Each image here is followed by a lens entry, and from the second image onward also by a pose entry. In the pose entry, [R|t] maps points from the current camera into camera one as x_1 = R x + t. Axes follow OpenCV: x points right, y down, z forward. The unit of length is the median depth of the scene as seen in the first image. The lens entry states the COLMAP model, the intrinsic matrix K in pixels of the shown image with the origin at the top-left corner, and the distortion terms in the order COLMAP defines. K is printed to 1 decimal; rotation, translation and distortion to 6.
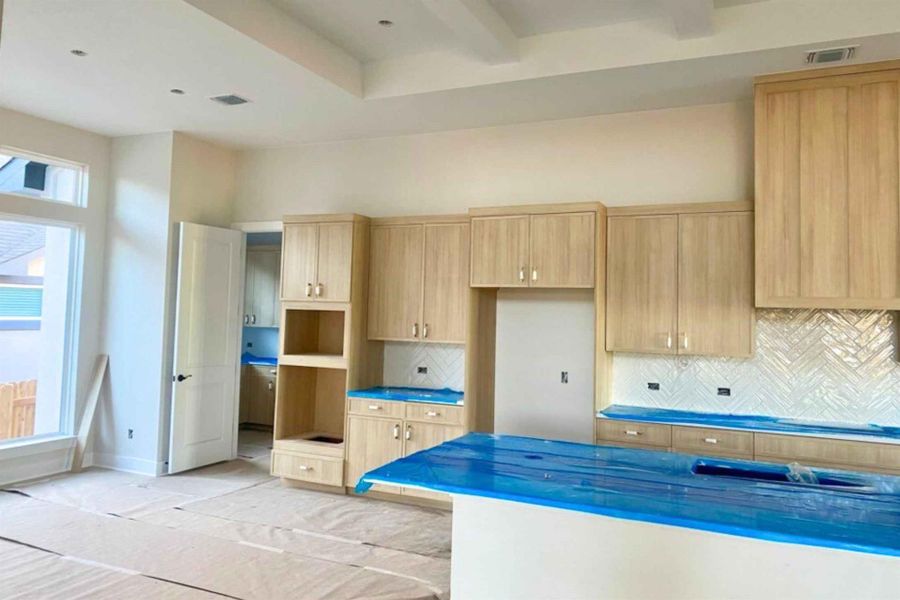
lens RADIAL K [[674.4, 0, 446.3], [0, 674.4, 280.6], [0, 0, 1]] dist [0.005317, 0.000957]
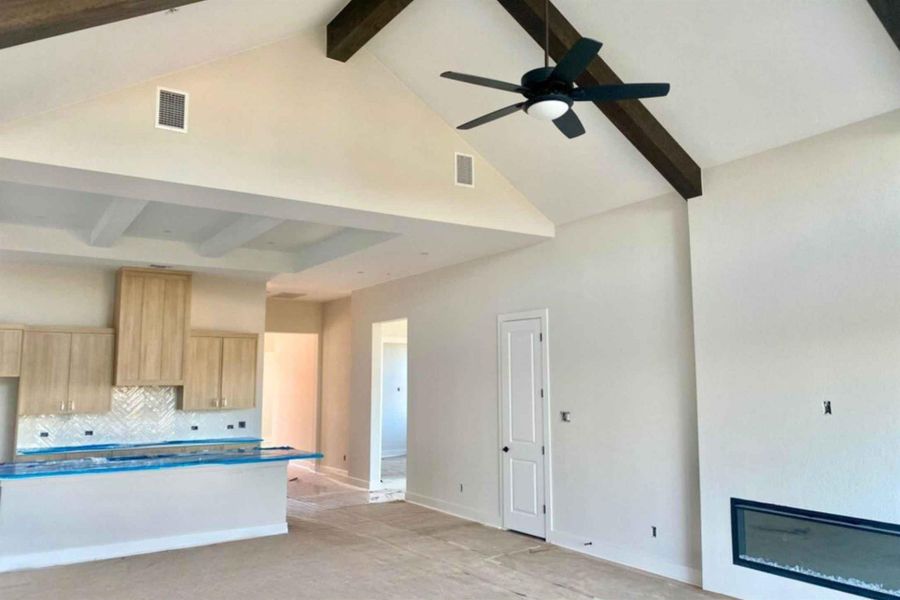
lens RADIAL K [[674.4, 0, 446.3], [0, 674.4, 280.6], [0, 0, 1]] dist [0.005317, 0.000957]
pose [[0.528038, 0.103021, 0.842949, -0.653197], [-0.036720, 0.994456, -0.098535, -0.097819], [-0.848427, 0.021077, 0.528893, -0.776157]]
